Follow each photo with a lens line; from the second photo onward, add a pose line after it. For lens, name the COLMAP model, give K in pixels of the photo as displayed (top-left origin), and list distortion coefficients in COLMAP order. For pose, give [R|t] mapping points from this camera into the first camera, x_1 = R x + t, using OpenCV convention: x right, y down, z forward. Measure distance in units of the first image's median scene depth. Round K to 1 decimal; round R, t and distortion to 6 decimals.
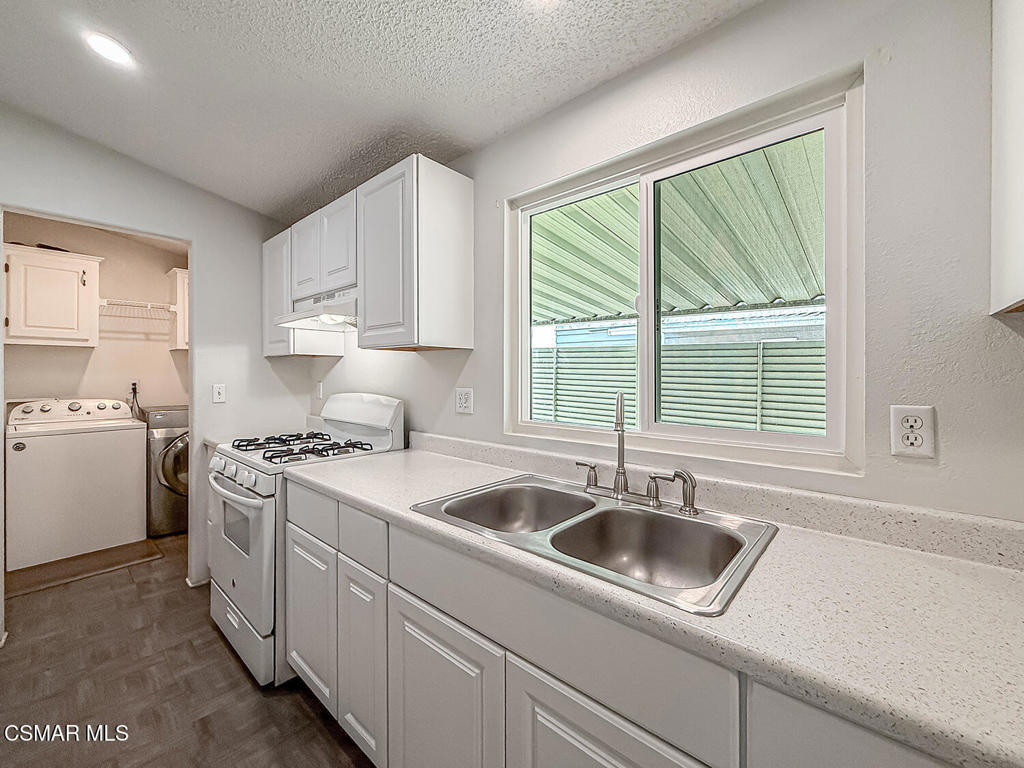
lens RADIAL K [[414.3, 0, 510.2], [0, 414.3, 373.9], [0, 0, 1]] dist [0.000105, 0.000180]
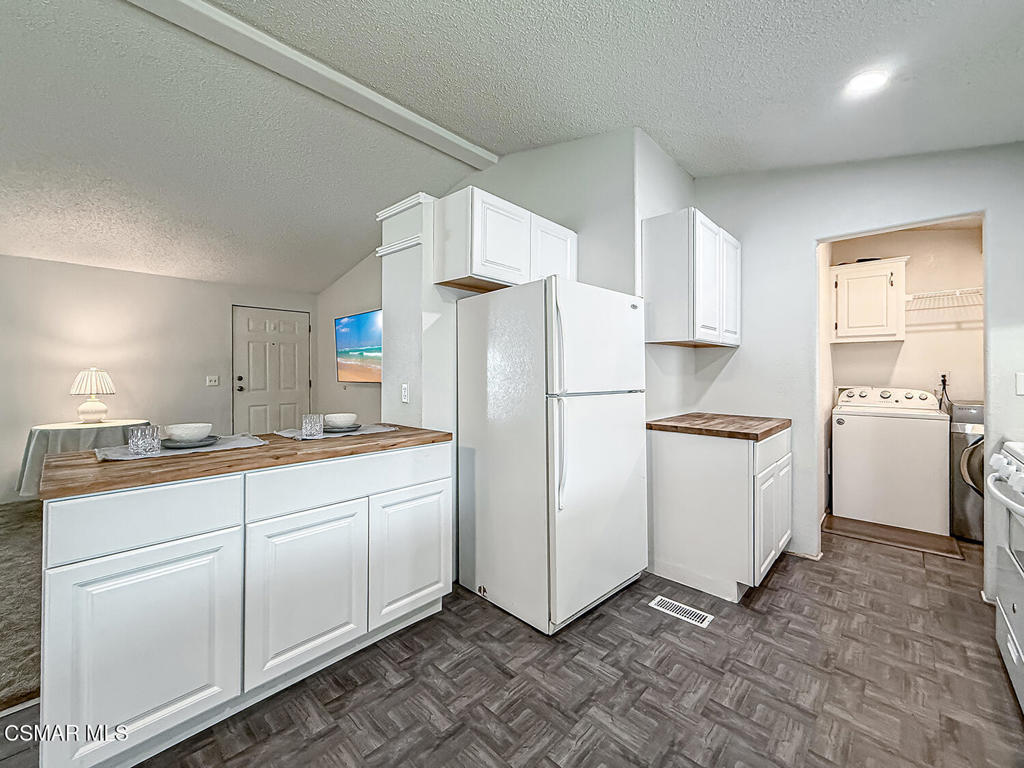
lens RADIAL K [[414.3, 0, 510.2], [0, 414.3, 373.9], [0, 0, 1]] dist [0.000105, 0.000180]
pose [[-0.031477, 0.004366, -0.999495, 0.129843], [-0.005139, 0.999977, 0.004530, 0.026030], [0.999491, 0.005279, -0.031454, 0.011259]]
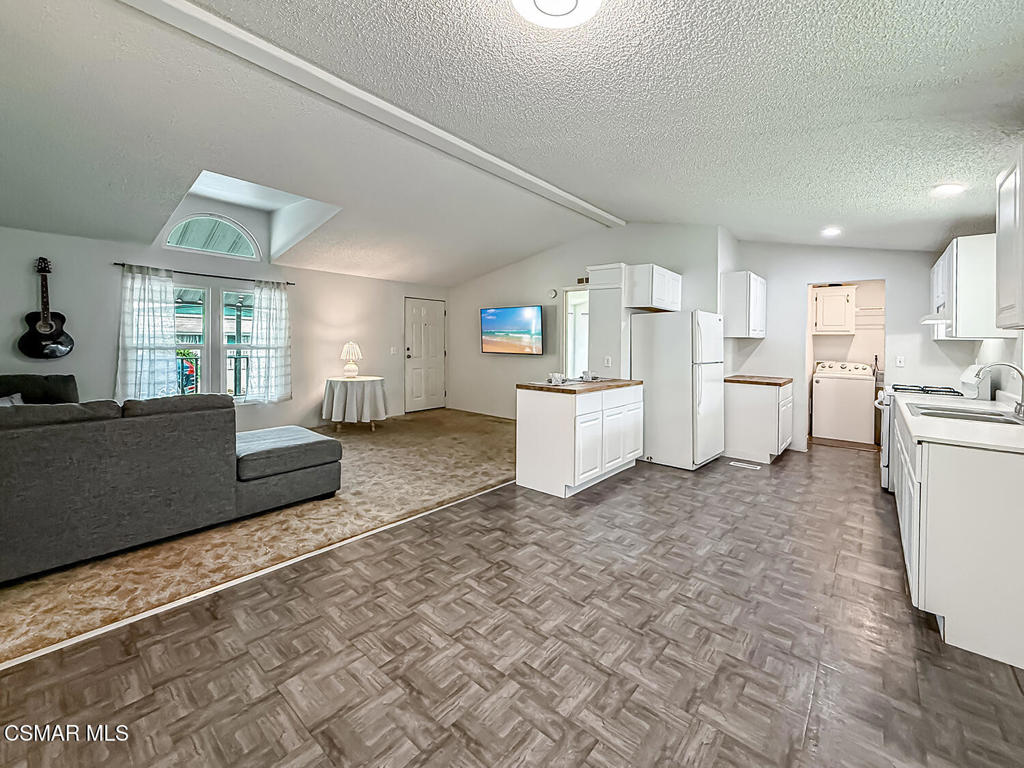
lens RADIAL K [[418.1, 0, 511.7], [0, 418.1, 342.6], [0, 0, 1]] dist [-0.002871, -0.000138]
pose [[0.013426, 0.004092, -0.999901, 0.961735], [-0.021035, 0.999771, 0.003809, -0.004929], [0.999689, 0.020982, 0.013509, -0.627897]]
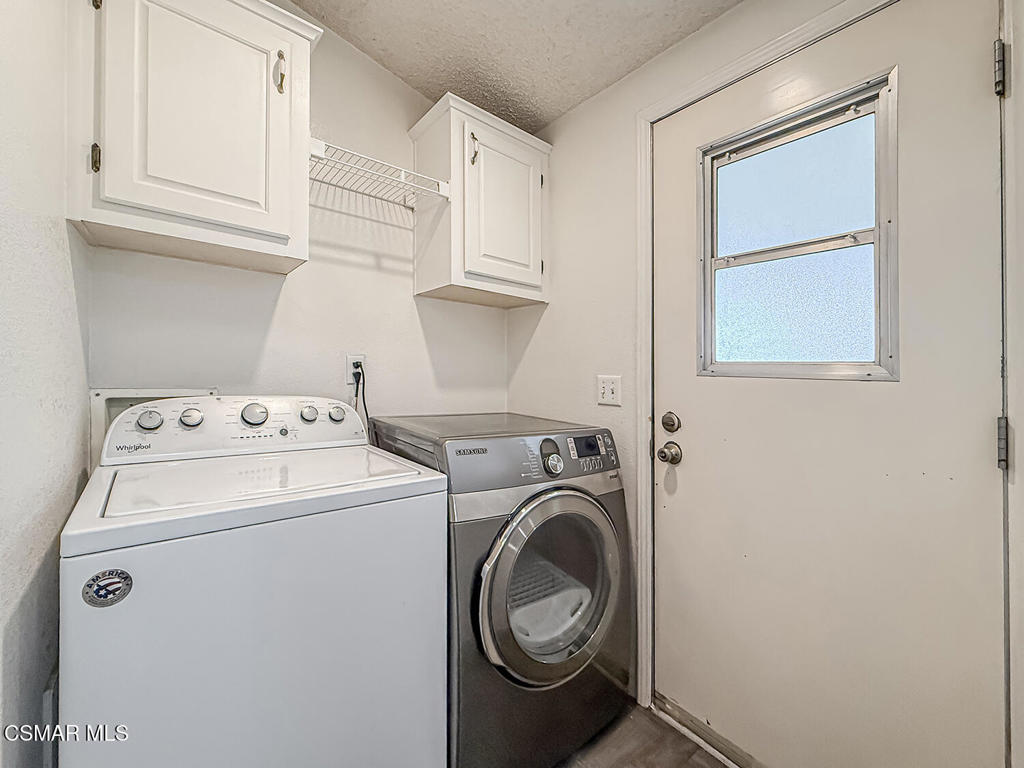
lens RADIAL K [[412.4, 0, 512.0], [0, 412.4, 384.0], [0, 0, 1]] dist [-0.000659, -0.000037]
pose [[0.985890, 0.034985, -0.163700, -0.856657], [-0.031016, 0.999161, 0.026742, 0.037260], [0.164498, -0.021287, 0.986148, 0.752751]]
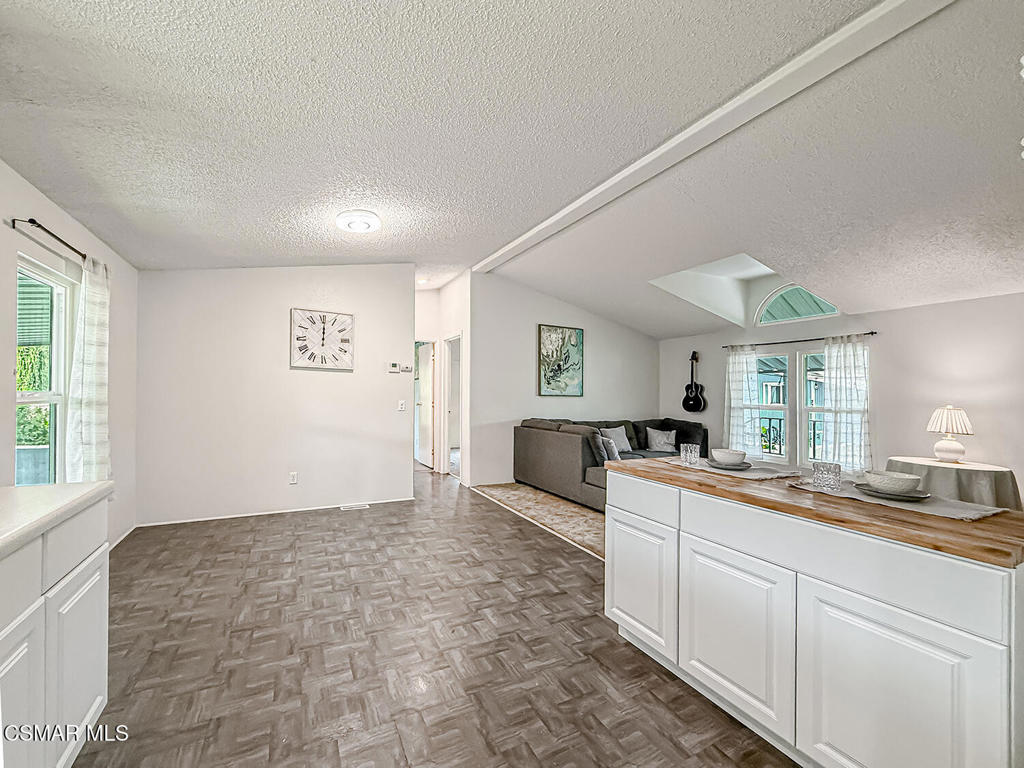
lens RADIAL K [[406.2, 0, 509.2], [0, 406.2, 411.7], [0, 0, 1]] dist [-0.001917, -0.000158]
pose [[-0.942761, -0.035312, 0.331593, -0.287698], [-0.022881, 0.998884, 0.041322, 0.016678], [-0.332682, 0.031370, -0.942517, 0.306642]]
